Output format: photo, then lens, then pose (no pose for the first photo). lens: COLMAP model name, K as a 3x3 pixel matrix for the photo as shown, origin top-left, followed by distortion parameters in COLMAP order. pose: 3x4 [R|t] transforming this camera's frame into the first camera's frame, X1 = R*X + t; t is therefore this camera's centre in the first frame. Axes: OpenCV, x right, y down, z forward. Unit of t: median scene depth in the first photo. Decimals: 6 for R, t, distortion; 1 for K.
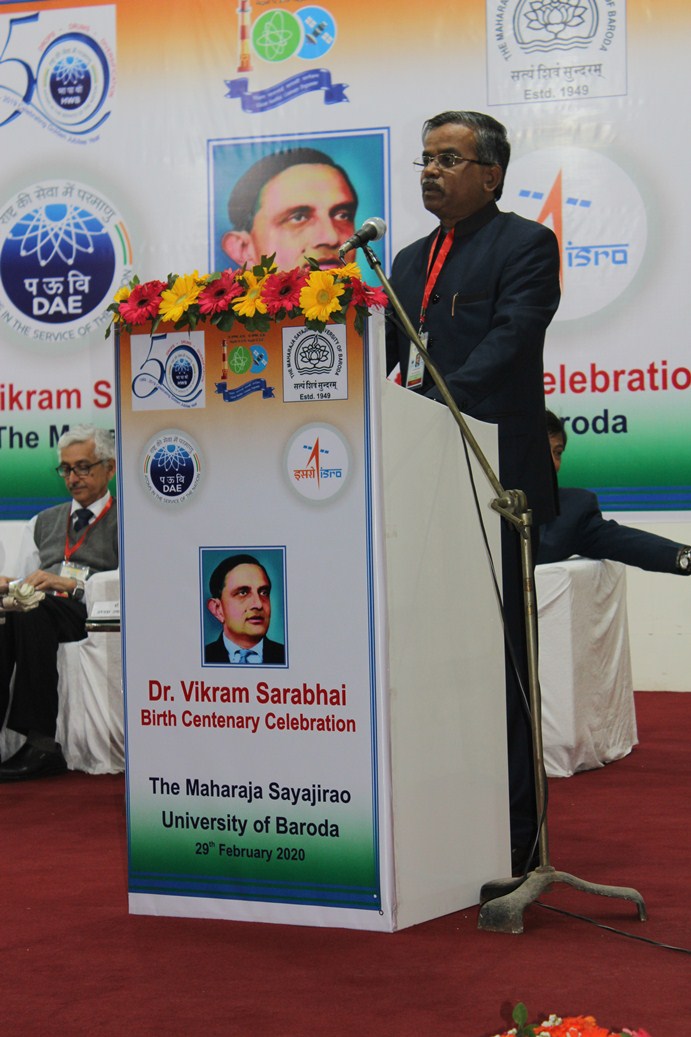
lens RADIAL K [[2432.0, 0, 334.3], [0, 2432.0, 489.8], [0, 0, 1]] dist [0.102514, 0.000000]
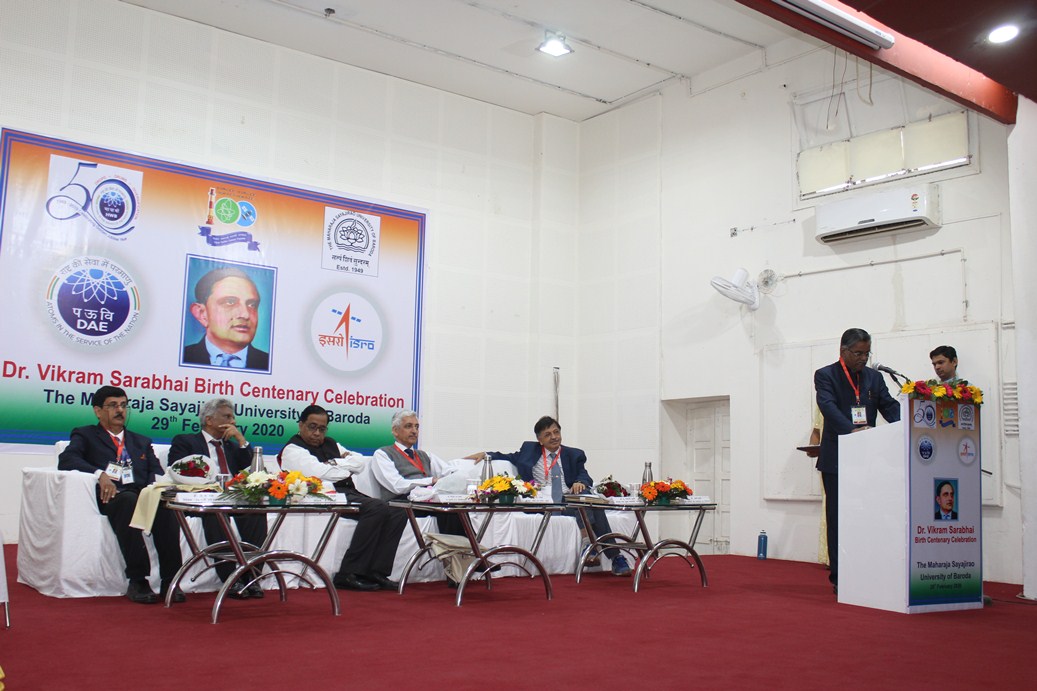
lens RADIAL K [[1075.9, 0, 499.4], [0, 1075.9, 333.2], [0, 0, 1]] dist [-0.071730, 0.000000]
pose [[0.536844, 0.142974, 0.831479, -0.618911], [-0.048818, 0.989149, -0.138566, 0.023800], [-0.842268, 0.033797, 0.537998, 0.343614]]
